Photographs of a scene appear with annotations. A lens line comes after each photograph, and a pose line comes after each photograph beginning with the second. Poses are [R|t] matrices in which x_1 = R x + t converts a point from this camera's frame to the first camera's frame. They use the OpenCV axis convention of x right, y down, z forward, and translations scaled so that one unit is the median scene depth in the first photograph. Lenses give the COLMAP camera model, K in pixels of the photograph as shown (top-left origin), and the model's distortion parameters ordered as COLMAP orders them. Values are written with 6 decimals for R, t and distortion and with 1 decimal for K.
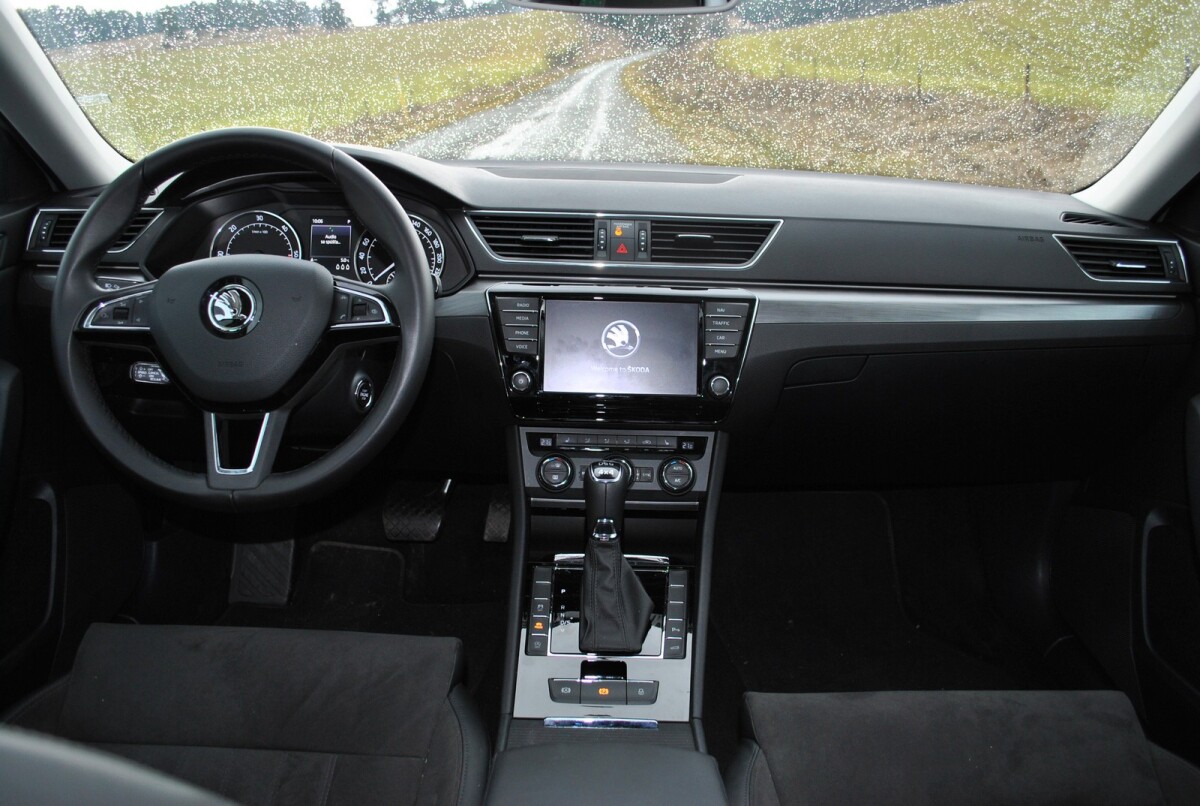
lens RADIAL K [[954.4, 0, 602.3], [0, 954.4, 396.3], [0, 0, 1]] dist [-0.082032, 0.009660]
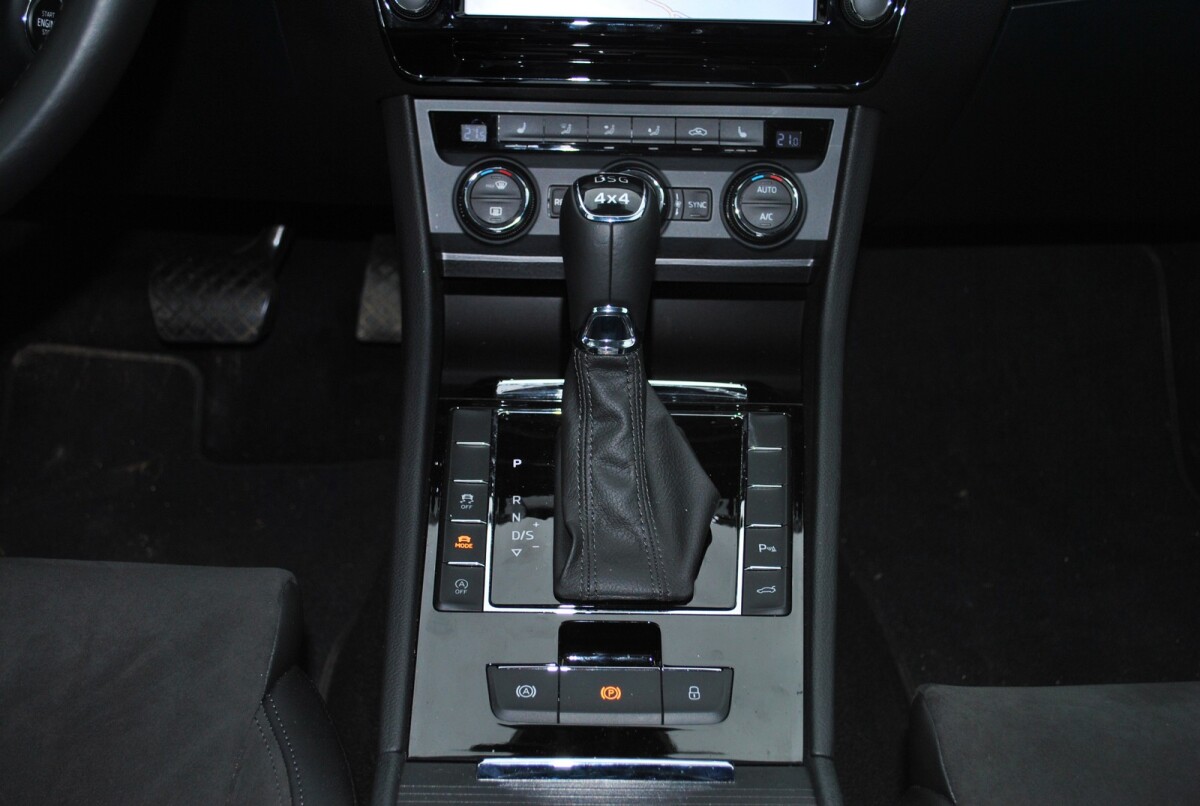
lens RADIAL K [[1617.8, 0, 603.6], [0, 1617.8, 401.5], [0, 0, 1]] dist [-0.025481, 0.000000]
pose [[0.999896, -0.007605, 0.012255, -0.008314], [0.004995, 0.979694, 0.200434, 0.019830], [-0.013530, -0.200352, 0.979631, 0.230528]]
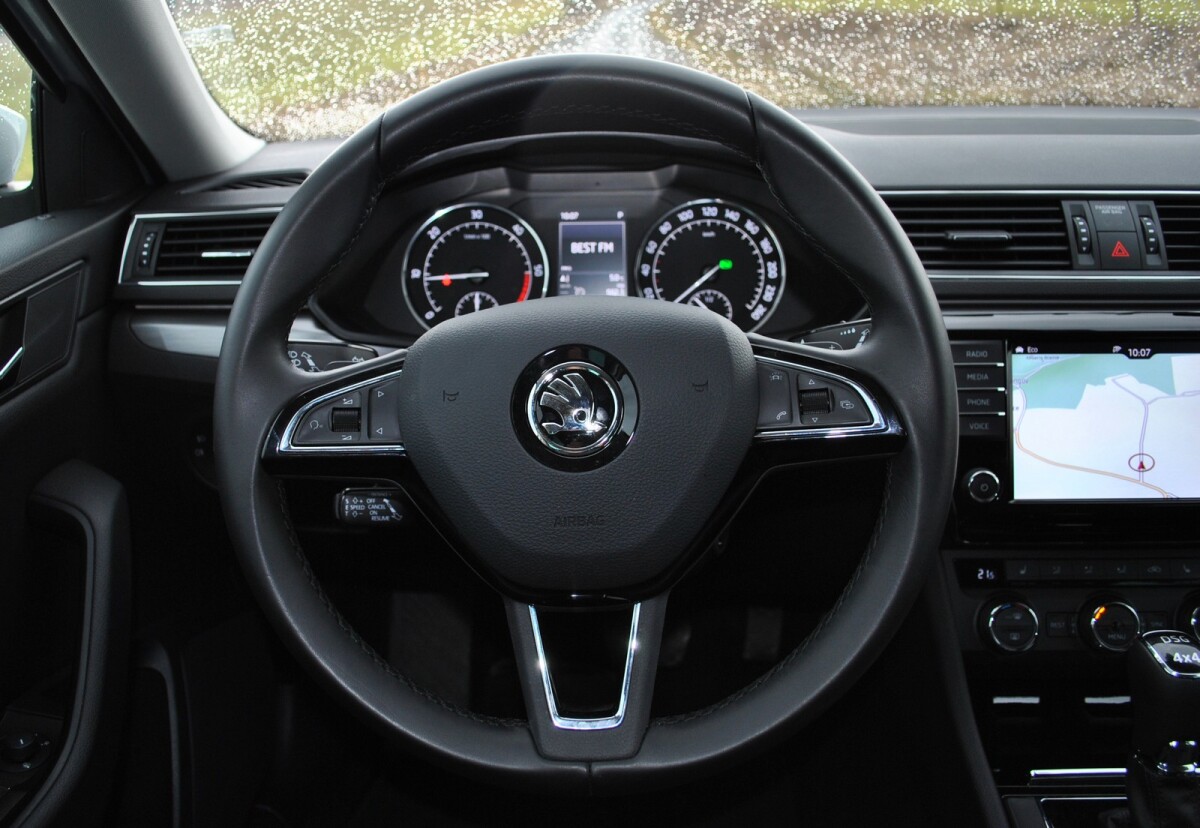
lens RADIAL K [[1043.5, 0, 557.3], [0, 1043.5, 387.6], [0, 0, 1]] dist [-0.079775, -0.006653]
pose [[0.996093, -0.029994, -0.083065, -0.276852], [0.031026, 0.999456, 0.011151, -0.086966], [0.082686, -0.013685, 0.996482, 0.340071]]
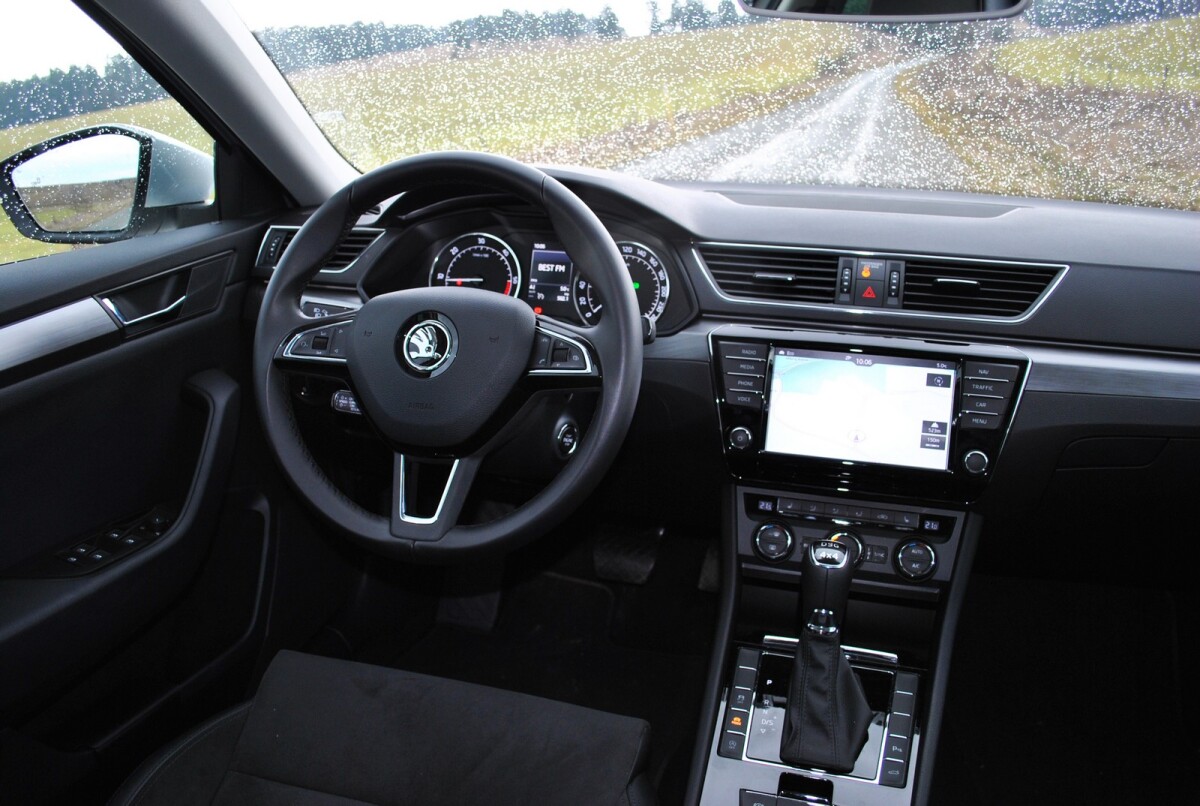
lens RADIAL K [[954.4, 0, 592.5], [0, 954.4, 396.1], [0, 0, 1]] dist [-0.082032, 0.009660]
pose [[0.961910, 0.069027, -0.264507, 0.013312], [-0.071308, 0.997454, 0.000981, -0.043747], [0.263901, 0.017918, 0.964383, 0.105317]]
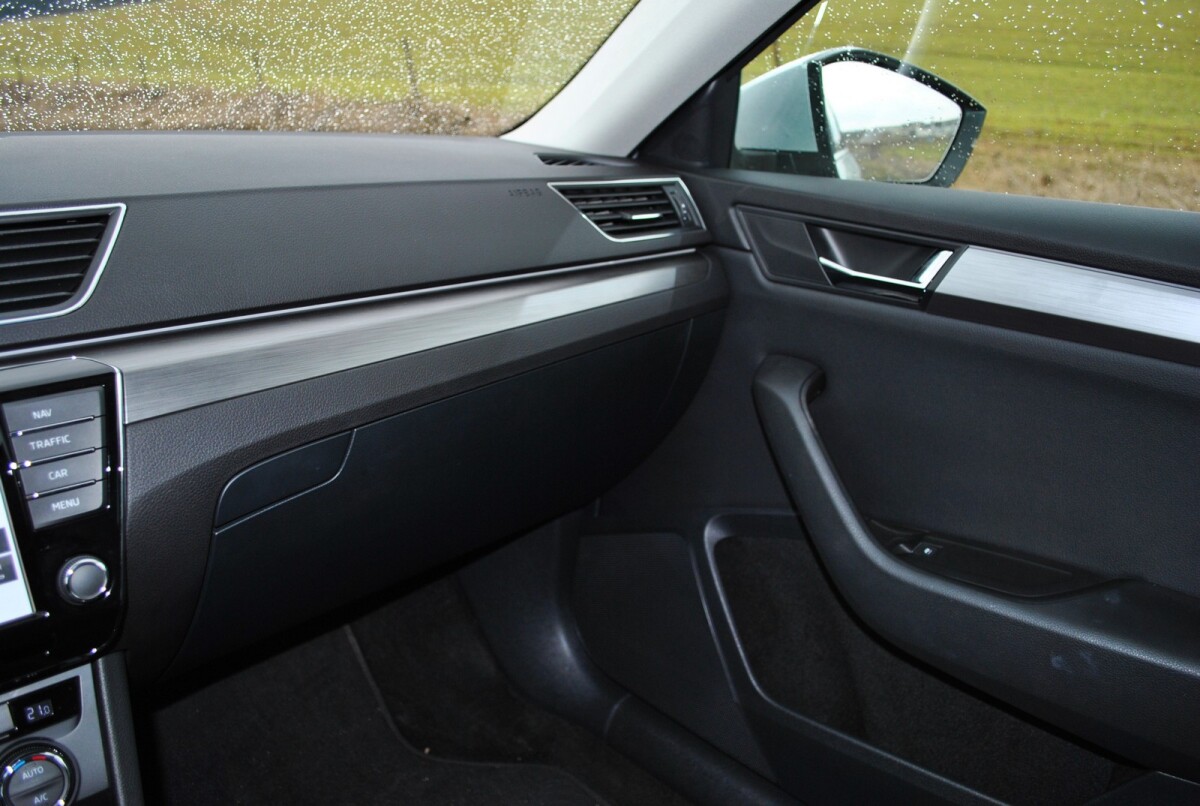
lens RADIAL K [[954.4, 0, 600.6], [0, 954.4, 399.4], [0, 0, 1]] dist [-0.082032, 0.009660]
pose [[0.735249, -0.221215, 0.640681, 0.039062], [0.220399, 0.971902, 0.082648, -0.072923], [-0.640962, 0.080438, 0.763346, 0.483358]]
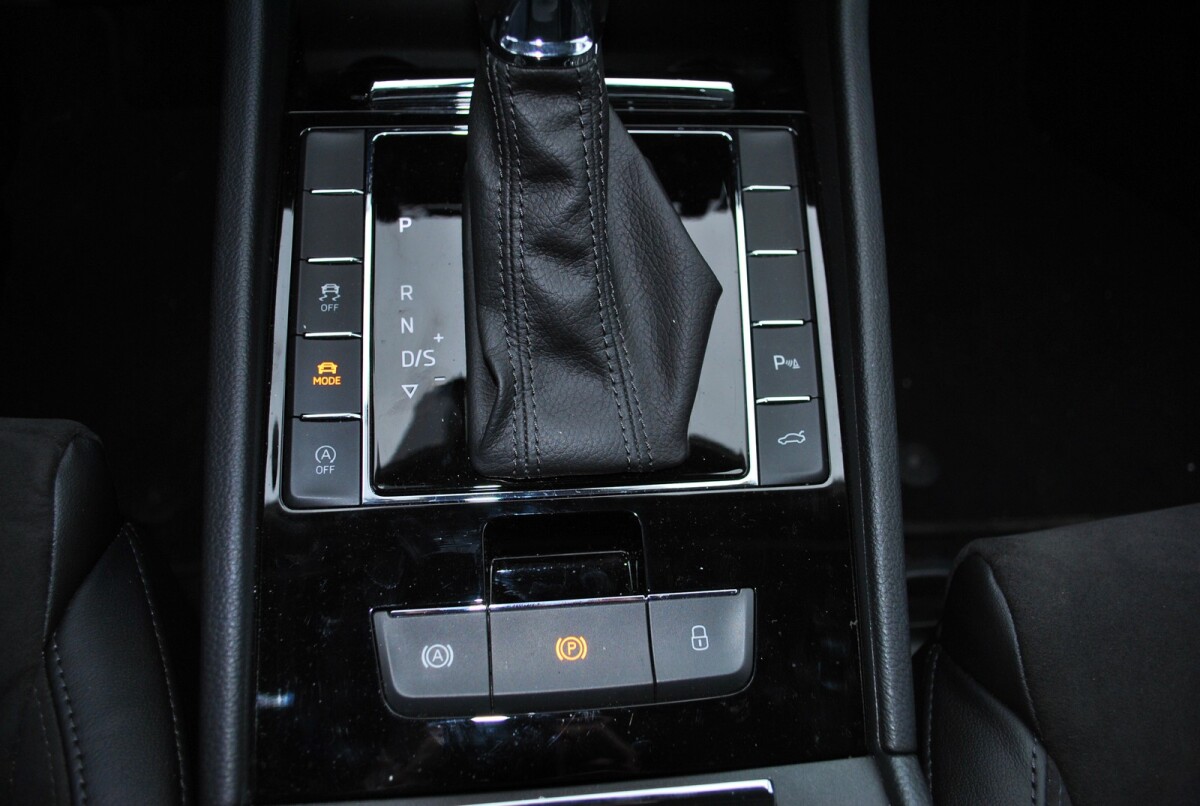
lens RADIAL K [[954.4, 0, 591.9], [0, 954.4, 398.5], [0, 0, 1]] dist [-0.082032, 0.009660]
pose [[0.993912, -0.051826, 0.097228, -0.013276], [-0.014380, 0.813899, 0.580828, 0.069406], [-0.109236, -0.578690, 0.808199, 0.666960]]
